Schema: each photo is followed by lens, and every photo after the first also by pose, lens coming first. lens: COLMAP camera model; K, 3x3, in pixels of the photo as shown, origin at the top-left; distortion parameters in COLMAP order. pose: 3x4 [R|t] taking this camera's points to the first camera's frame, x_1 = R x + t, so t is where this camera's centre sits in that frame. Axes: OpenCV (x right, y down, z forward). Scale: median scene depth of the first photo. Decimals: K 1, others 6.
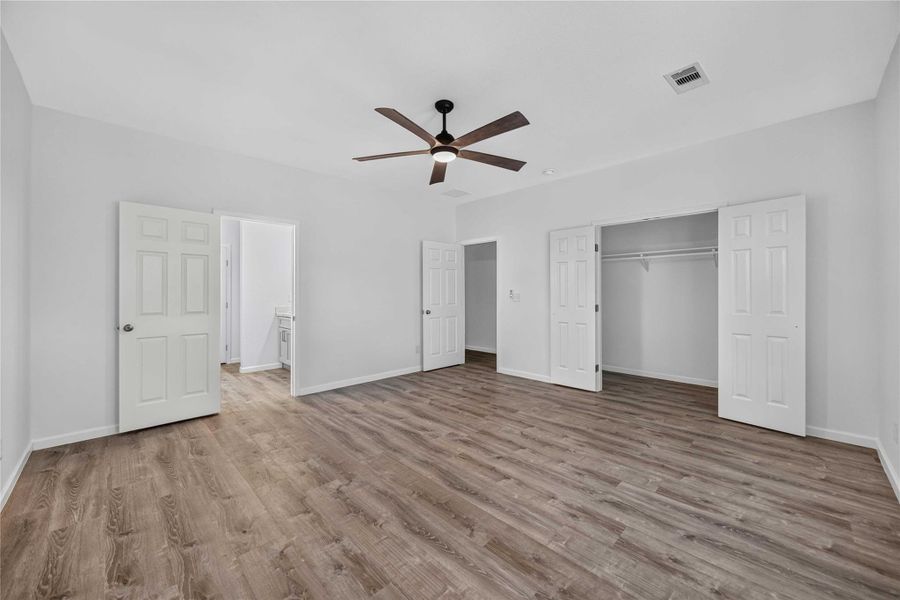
lens RADIAL K [[338.9, 0, 448.8], [0, 338.9, 294.2], [0, 0, 1]] dist [-0.002181, -0.000578]
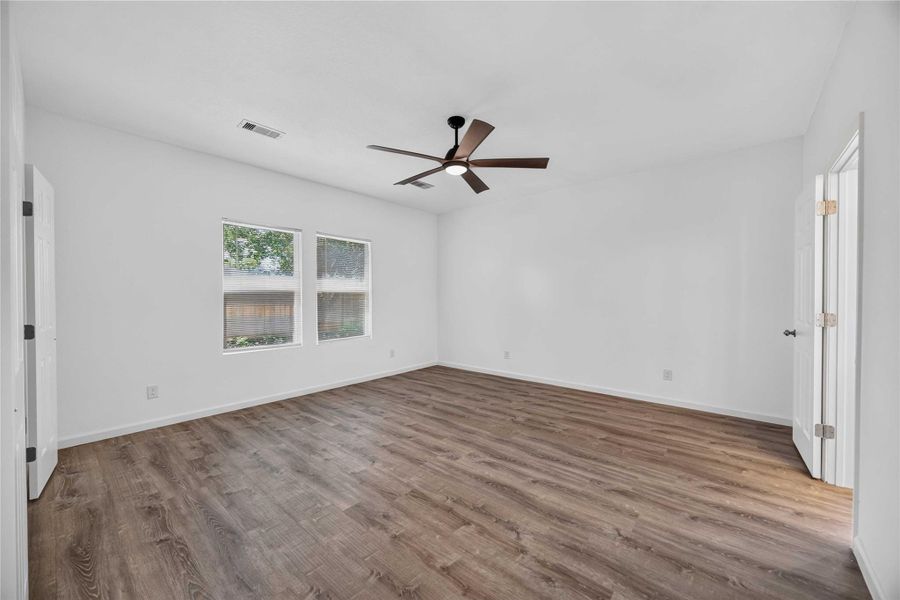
lens RADIAL K [[338.9, 0, 457.2], [0, 338.9, 300.9], [0, 0, 1]] dist [-0.002181, -0.000578]
pose [[-0.992512, 0.007295, -0.121932, 0.113720], [0.005396, 0.999859, 0.015895, -0.012136], [0.122031, 0.015118, -0.992411, 1.988250]]
